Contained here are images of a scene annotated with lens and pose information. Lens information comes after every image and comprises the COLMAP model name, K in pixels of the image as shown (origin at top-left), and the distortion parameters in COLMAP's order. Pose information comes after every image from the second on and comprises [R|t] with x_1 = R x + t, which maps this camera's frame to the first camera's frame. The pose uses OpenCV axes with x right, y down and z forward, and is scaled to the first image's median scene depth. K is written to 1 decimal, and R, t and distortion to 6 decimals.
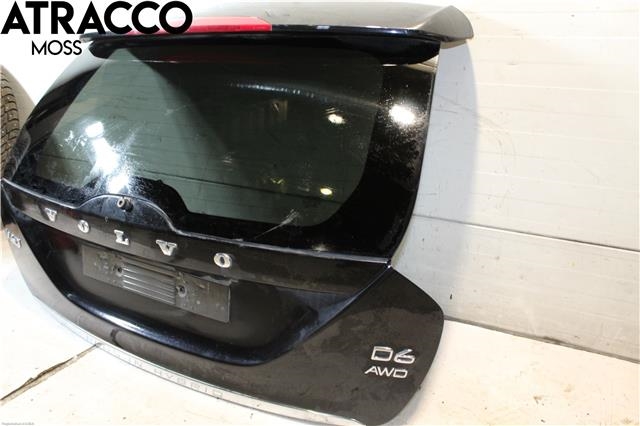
lens RADIAL K [[524.6, 0, 314.3], [0, 524.6, 212.3], [0, 0, 1]] dist [-0.104989, 0.038117]
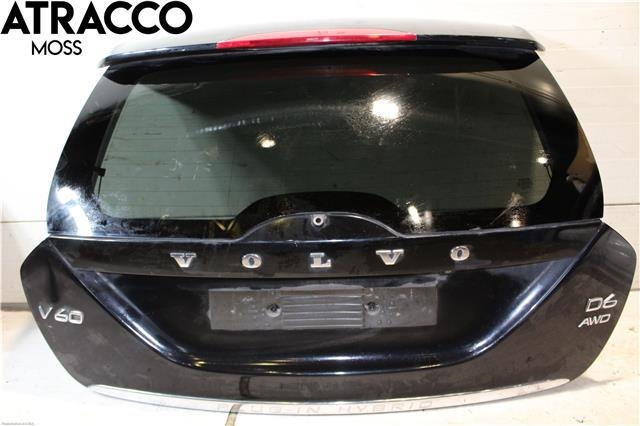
lens RADIAL K [[524.6, 0, 317.1], [0, 524.6, 211.3], [0, 0, 1]] dist [-0.104989, 0.038117]
pose [[0.883961, -0.135238, 0.447576, -0.779427], [0.183272, 0.980872, -0.065585, 0.024674], [-0.430145, 0.140003, 0.891838, 0.191593]]
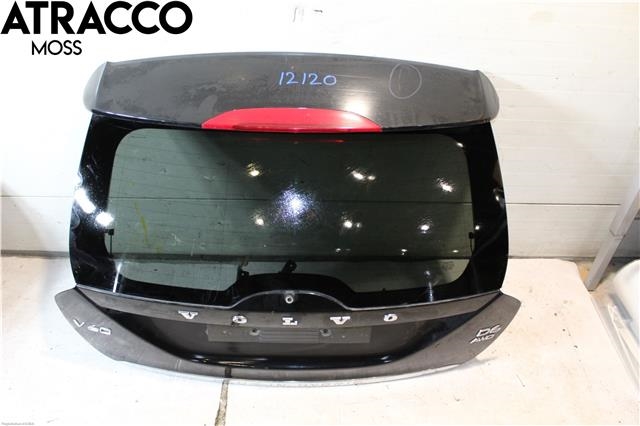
lens RADIAL K [[524.6, 0, 318.2], [0, 524.6, 213.4], [0, 0, 1]] dist [-0.104989, 0.038117]
pose [[0.859544, -0.301720, 0.412491, -0.758970], [0.125860, 0.907240, 0.401342, -0.680603], [-0.495321, -0.293055, 0.817787, 0.030021]]
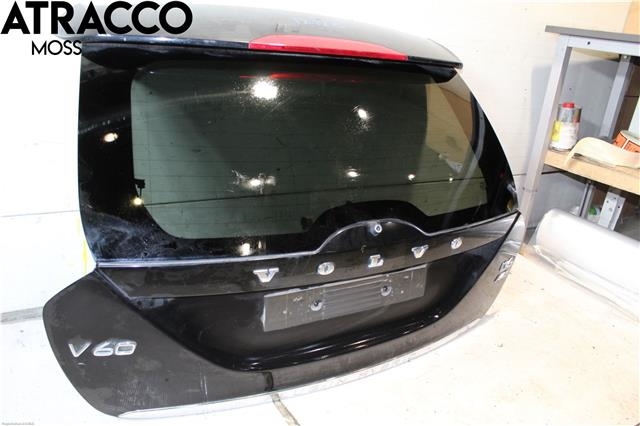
lens RADIAL K [[524.6, 0, 318.7], [0, 524.6, 211.2], [0, 0, 1]] dist [-0.104989, 0.038117]
pose [[0.491051, -0.250494, 0.834339, -1.307362], [0.170272, 0.966891, 0.190076, -0.273508], [-0.854328, 0.048727, 0.517445, 0.553006]]
